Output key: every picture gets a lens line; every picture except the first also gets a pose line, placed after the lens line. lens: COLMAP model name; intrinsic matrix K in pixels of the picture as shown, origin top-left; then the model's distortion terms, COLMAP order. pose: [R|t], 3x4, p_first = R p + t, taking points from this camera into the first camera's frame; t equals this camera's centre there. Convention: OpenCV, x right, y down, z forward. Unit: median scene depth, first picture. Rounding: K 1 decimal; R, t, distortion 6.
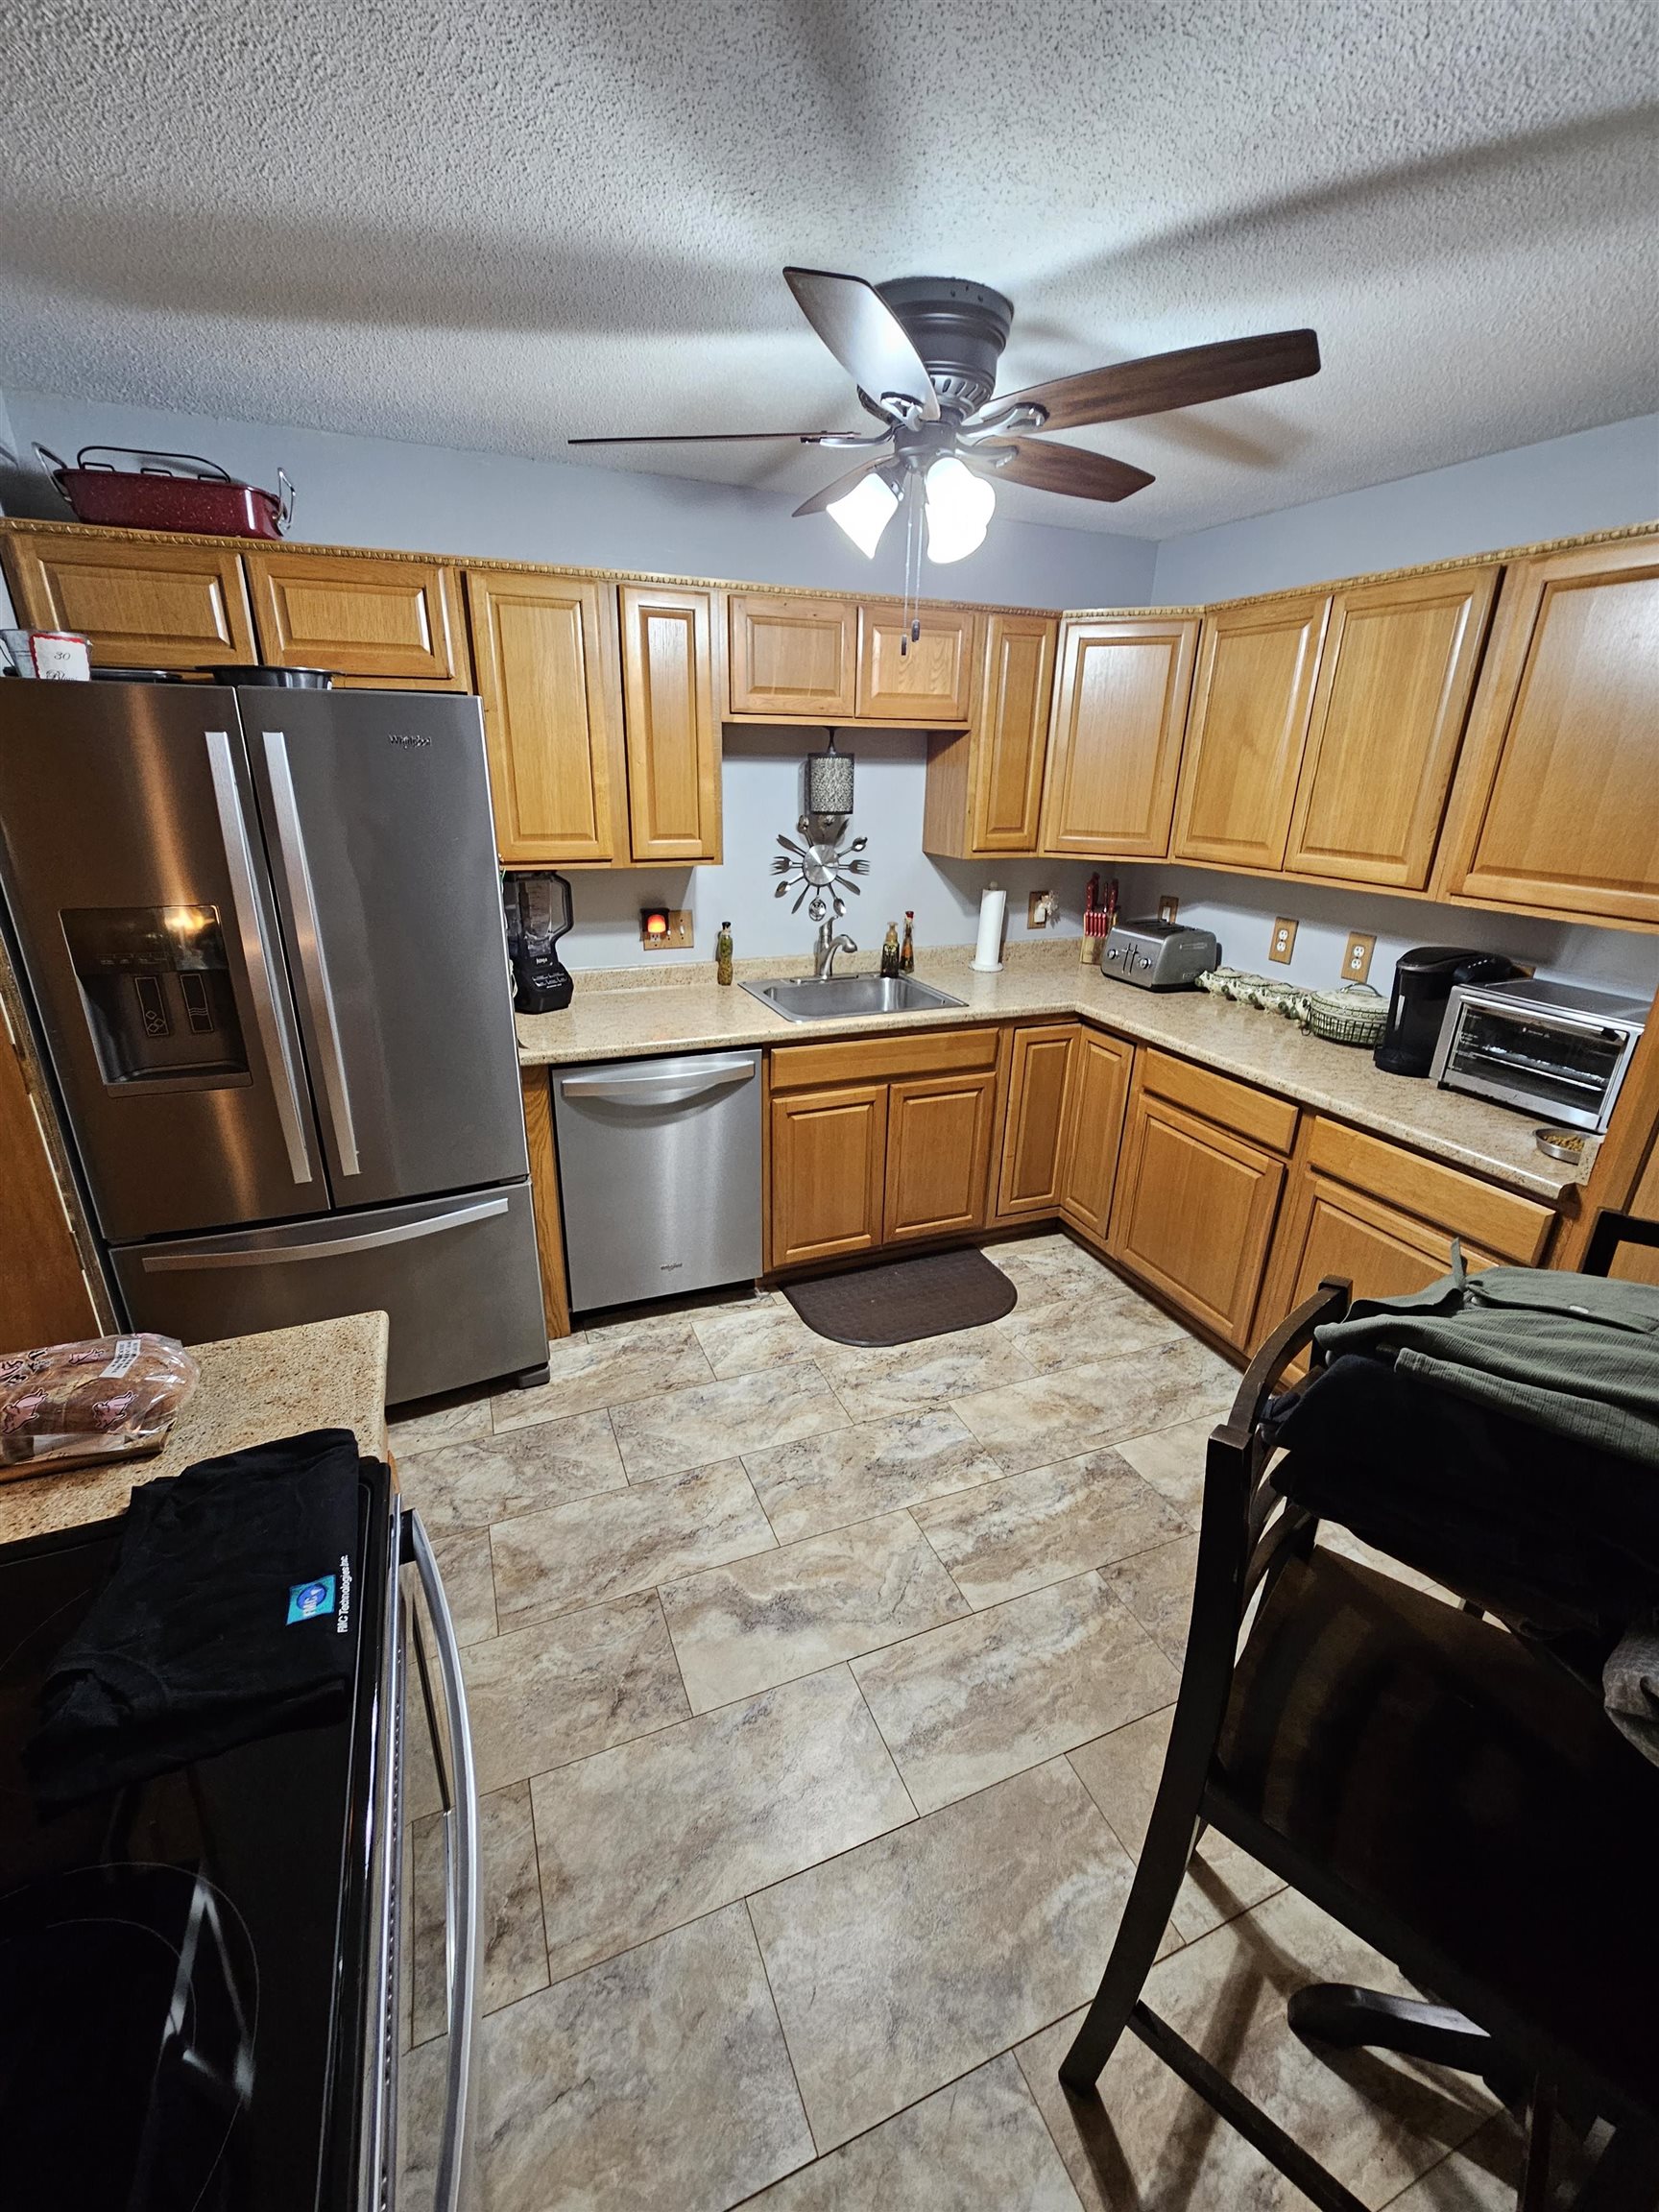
lens RADIAL K [[902.8, 0, 825.7], [0, 902.8, 1095.7], [0, 0, 1]] dist [0.003893, 0.000308]
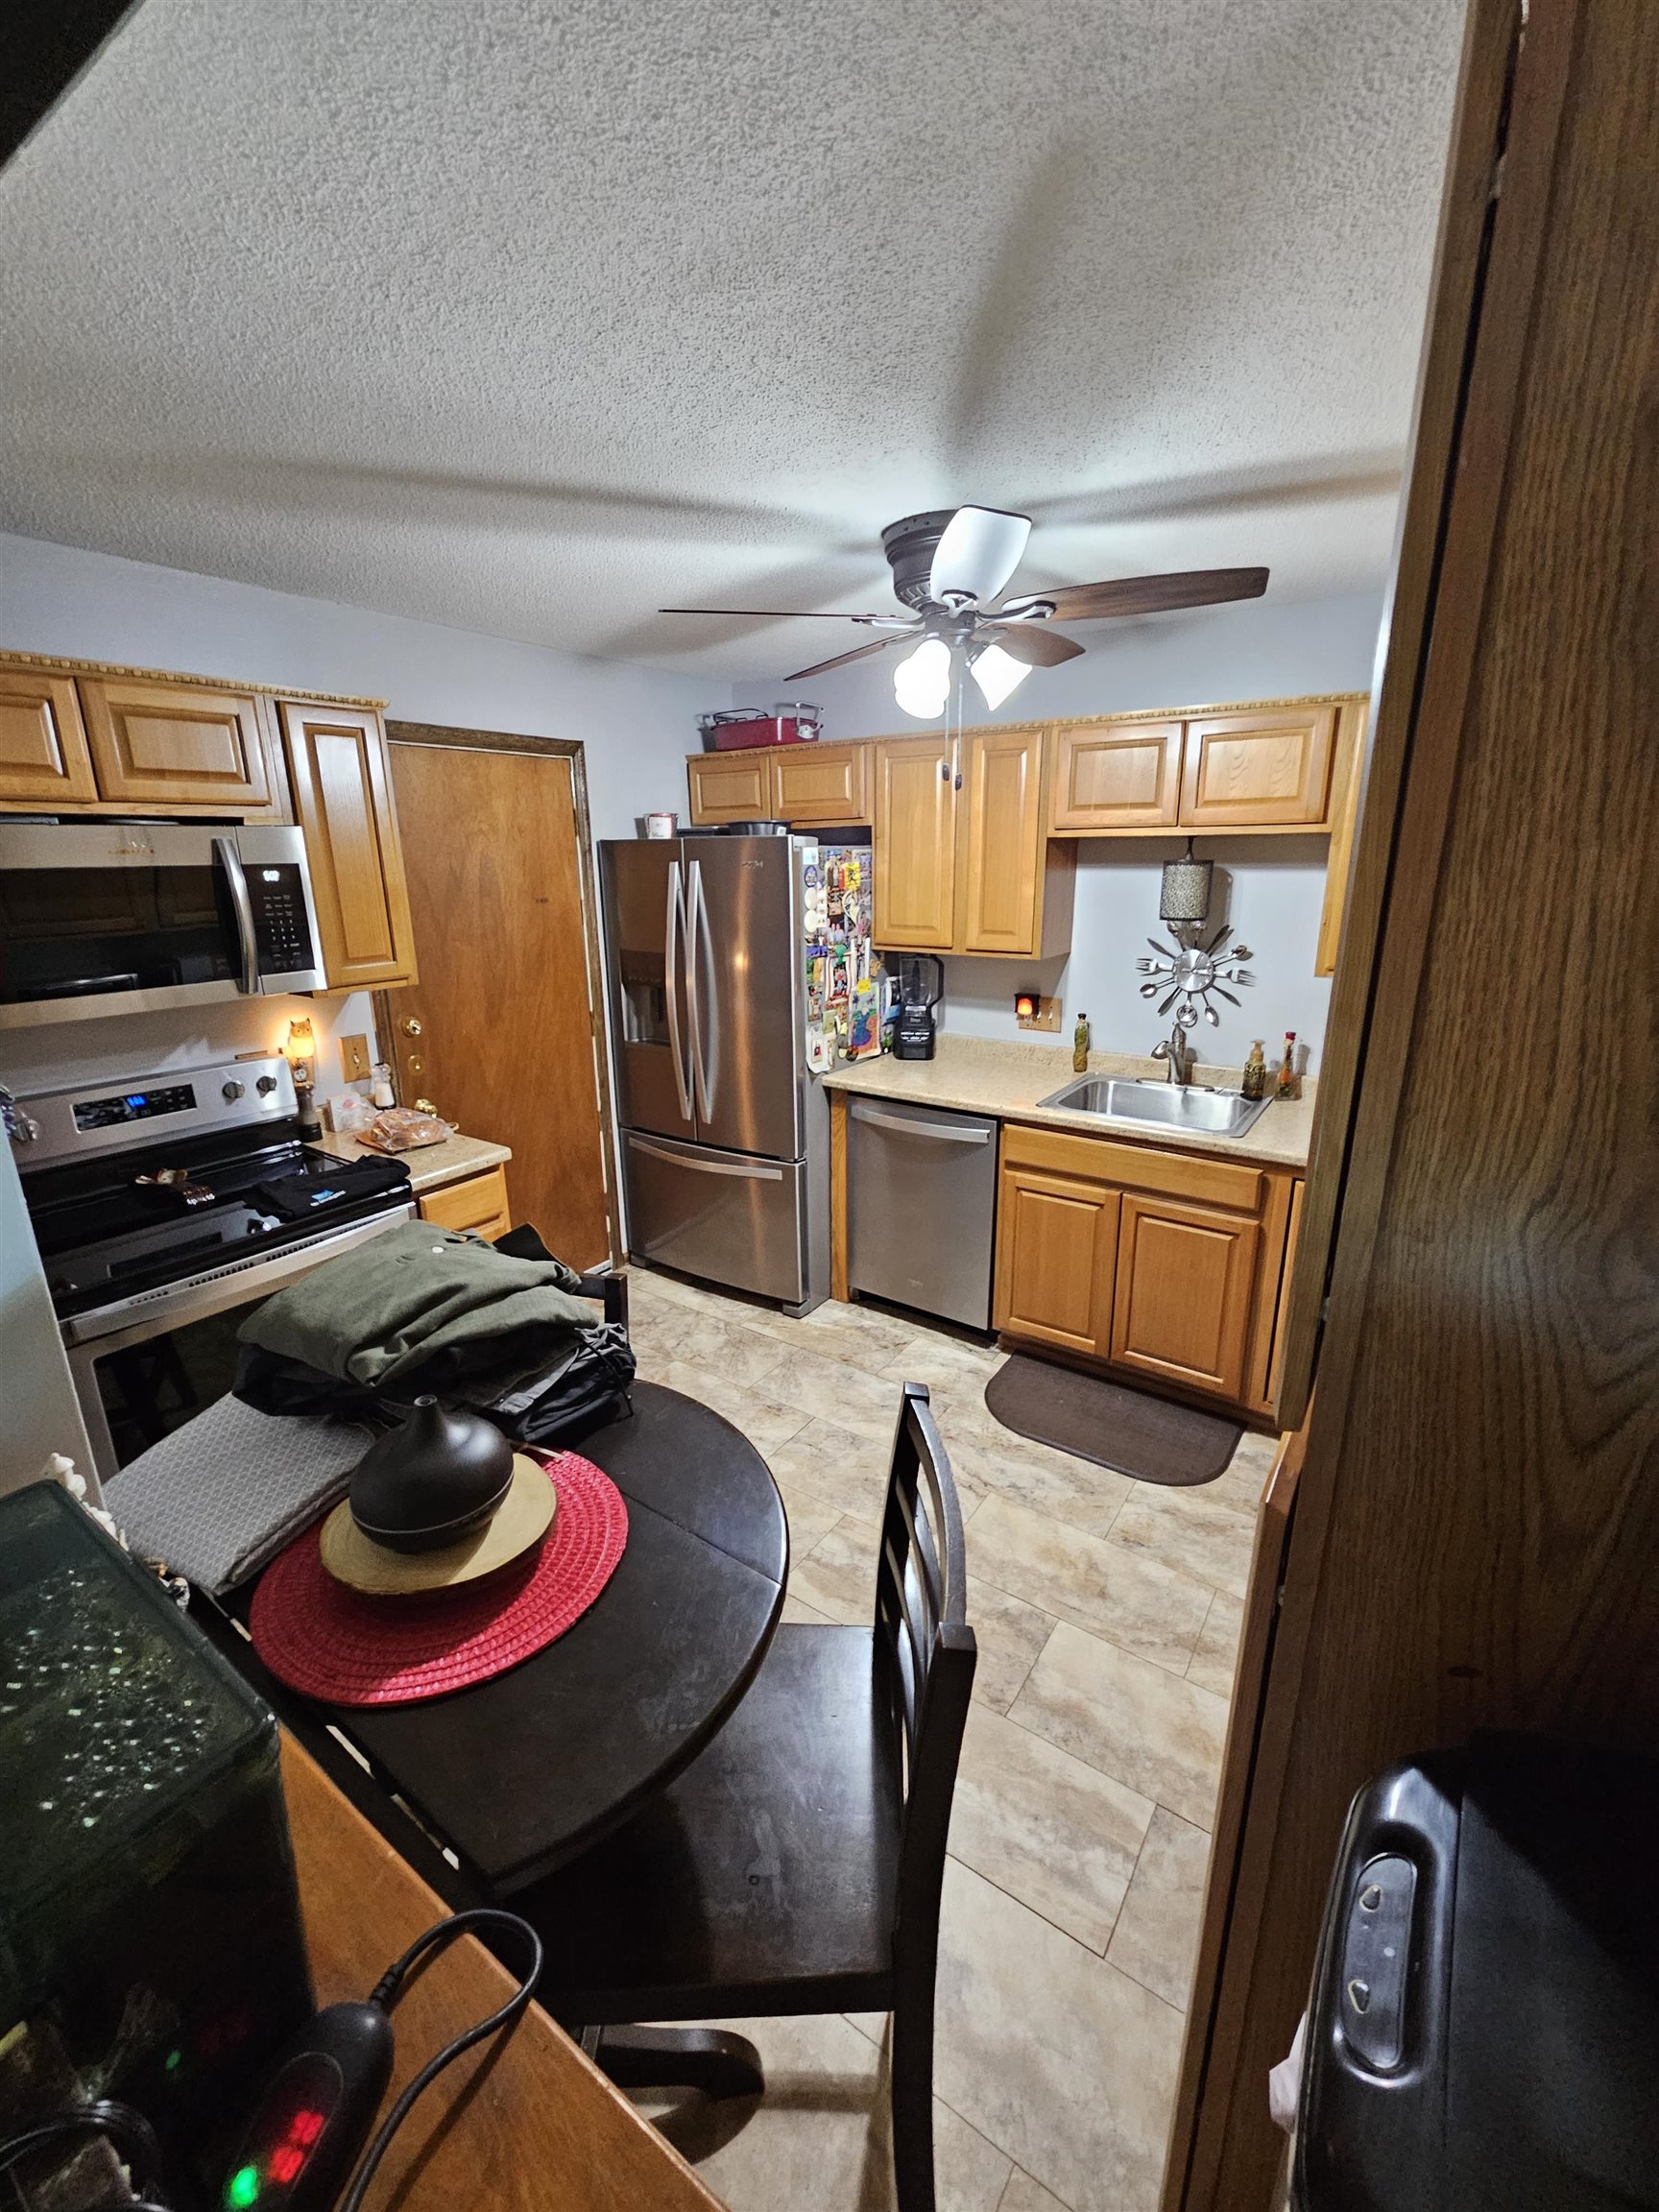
lens RADIAL K [[902.8, 0, 829.9], [0, 902.8, 1100.6], [0, 0, 1]] dist [0.003893, 0.000308]
pose [[0.548592, 0.203844, -0.810861, 0.670623], [-0.273933, 0.960115, 0.056034, -0.076498], [0.789942, 0.191382, 0.582551, 0.166953]]
